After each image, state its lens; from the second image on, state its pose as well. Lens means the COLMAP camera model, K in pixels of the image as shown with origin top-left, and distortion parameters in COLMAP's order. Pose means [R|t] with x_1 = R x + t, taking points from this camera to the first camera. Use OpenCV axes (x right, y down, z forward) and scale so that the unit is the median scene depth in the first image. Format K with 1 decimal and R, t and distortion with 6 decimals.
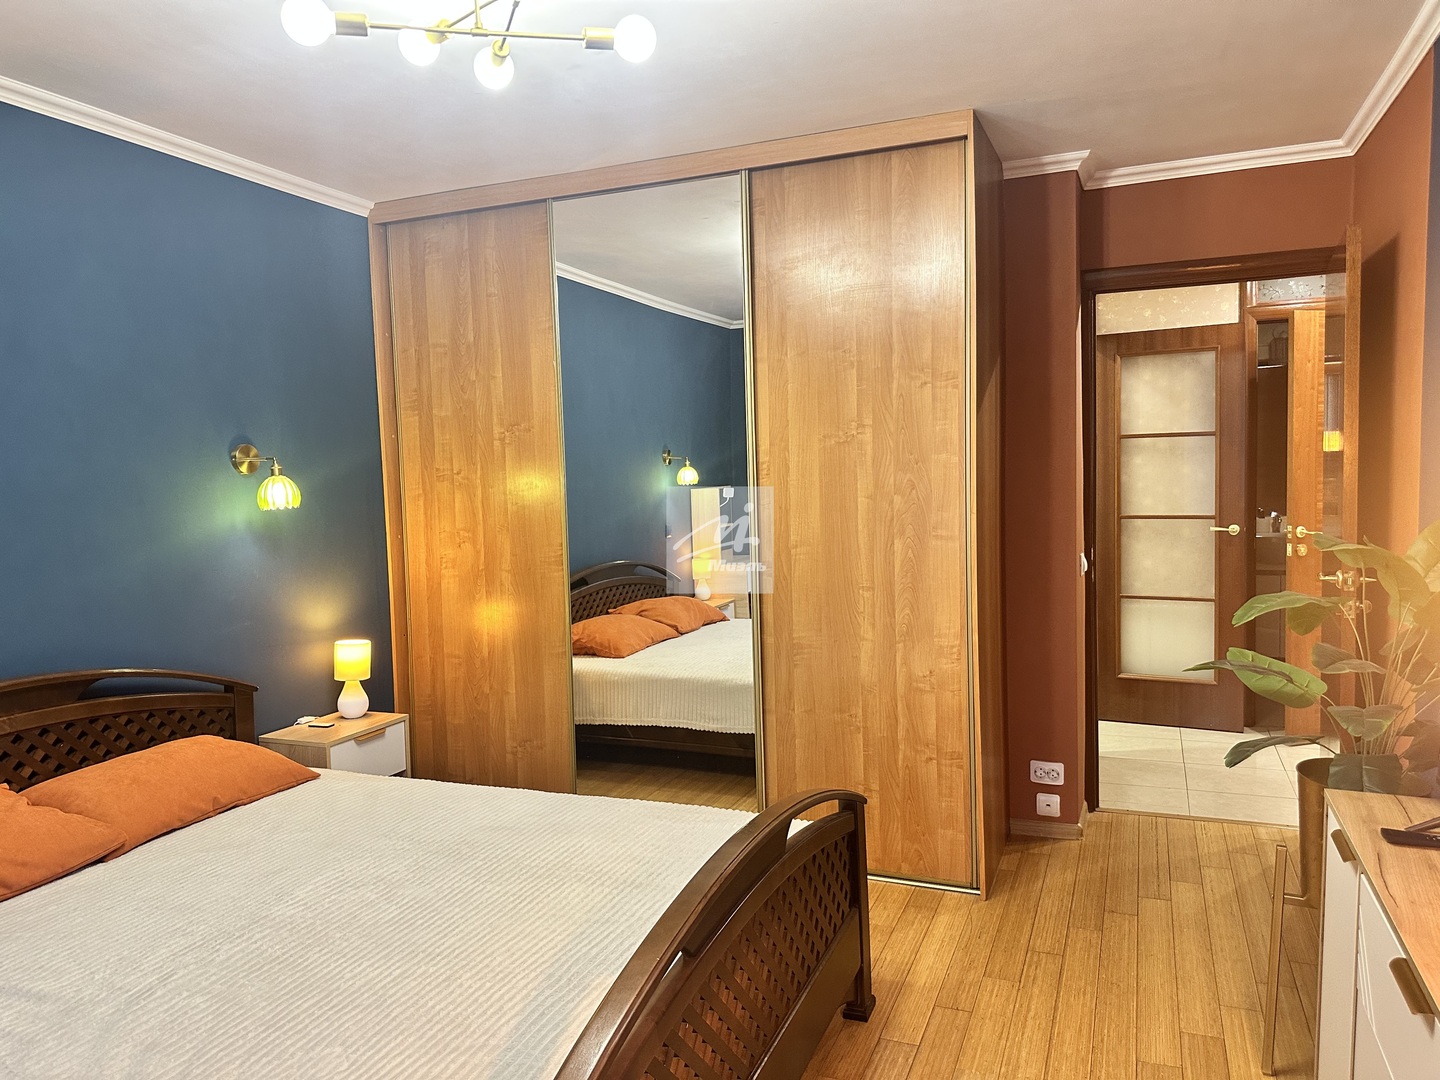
lens RADIAL K [[1020.3, 0, 720.7], [0, 1020.3, 543.6], [0, 0, 1]] dist [0.077019, -0.080661]
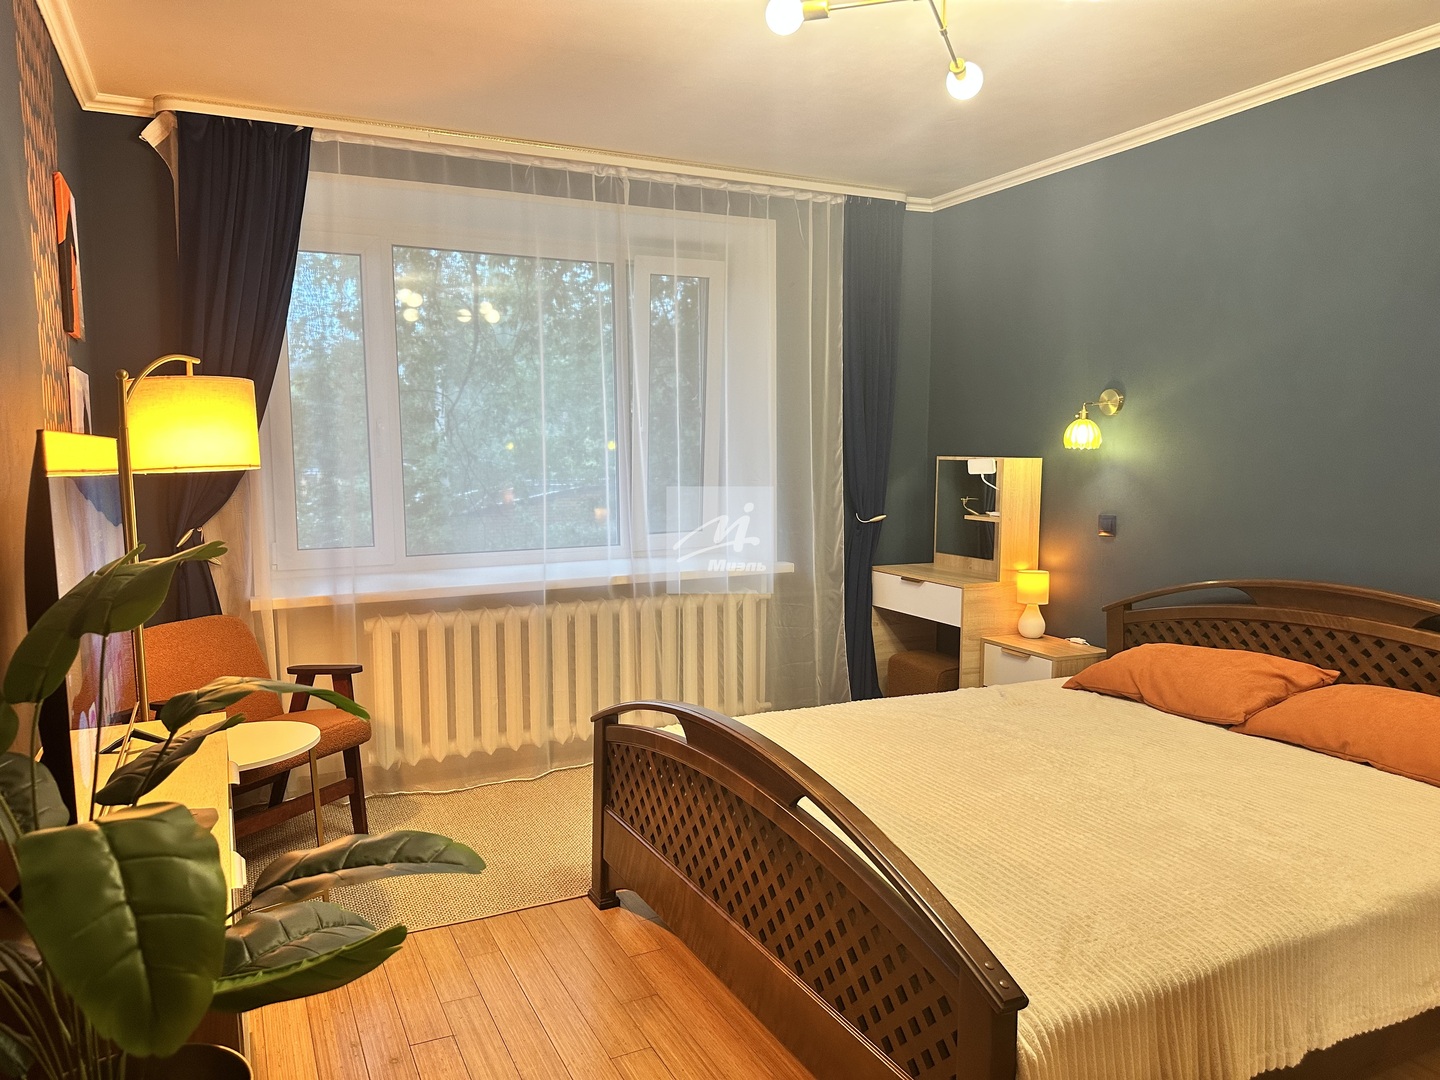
lens RADIAL K [[1020.3, 0, 707.2], [0, 1020.3, 539.0], [0, 0, 1]] dist [0.077019, -0.080661]
pose [[-0.687494, 0.082903, -0.721442, 0.378905], [-0.042419, 0.987181, 0.153863, -0.044622], [0.724950, 0.136383, -0.675165, 0.713909]]
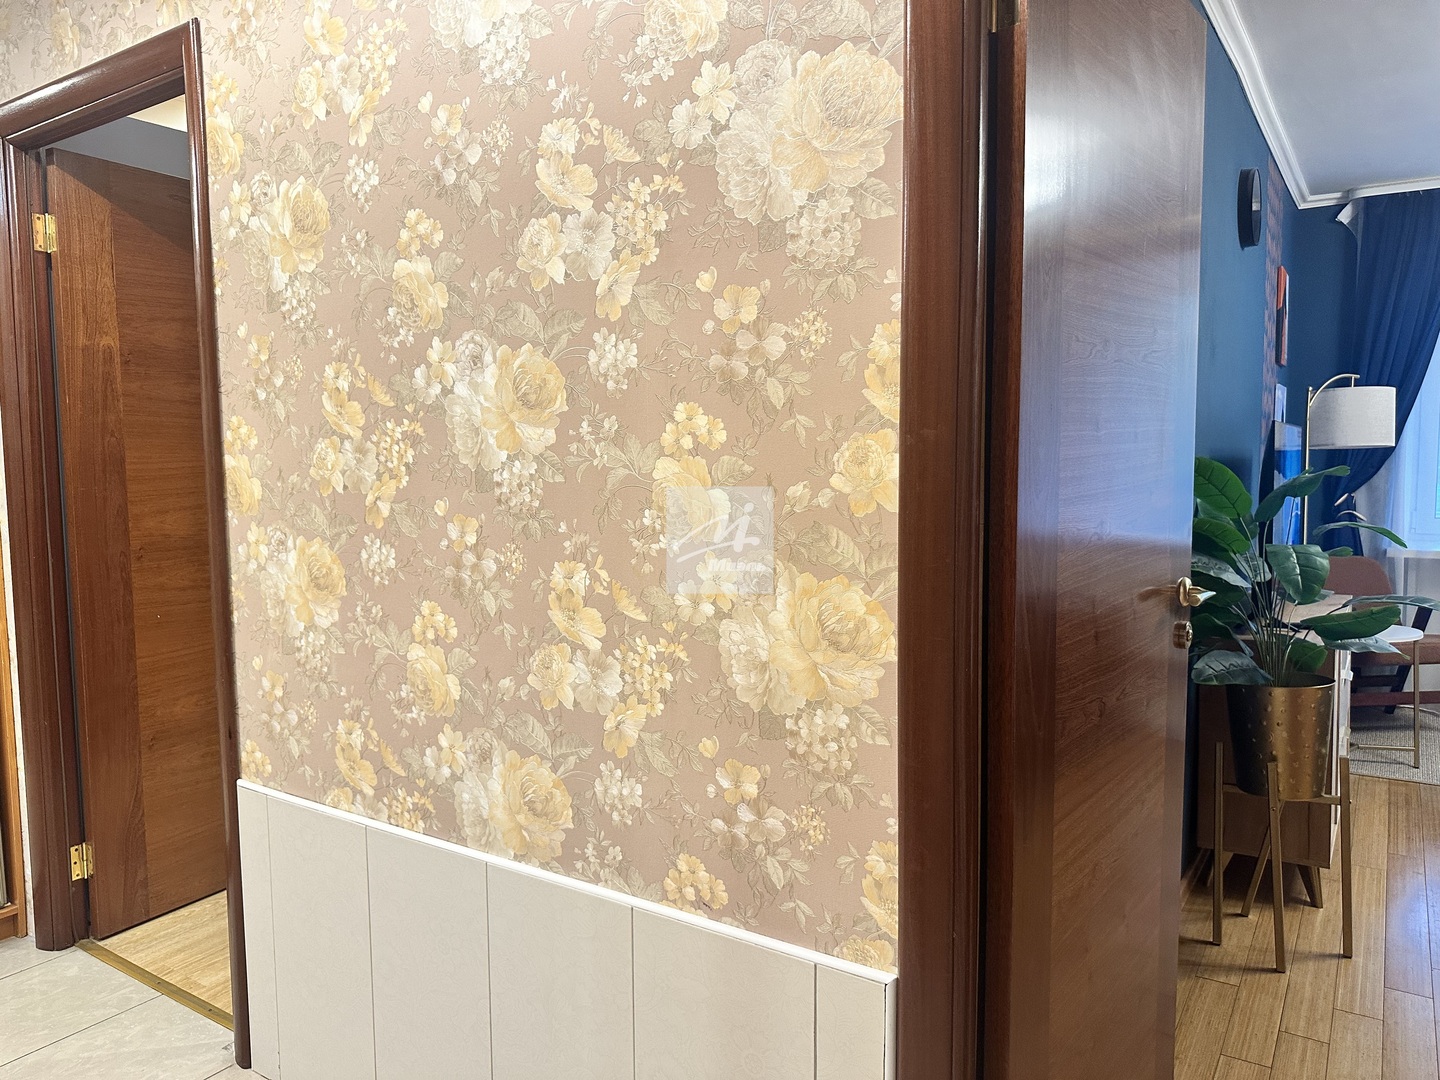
lens RADIAL K [[1020.3, 0, 718.2], [0, 1020.3, 526.3], [0, 0, 1]] dist [0.077019, -0.080661]
pose [[-0.979643, 0.005794, 0.200663, 0.538308], [0.036918, 0.987734, 0.151718, -0.075305], [-0.197323, 0.156037, -0.967841, 1.176684]]
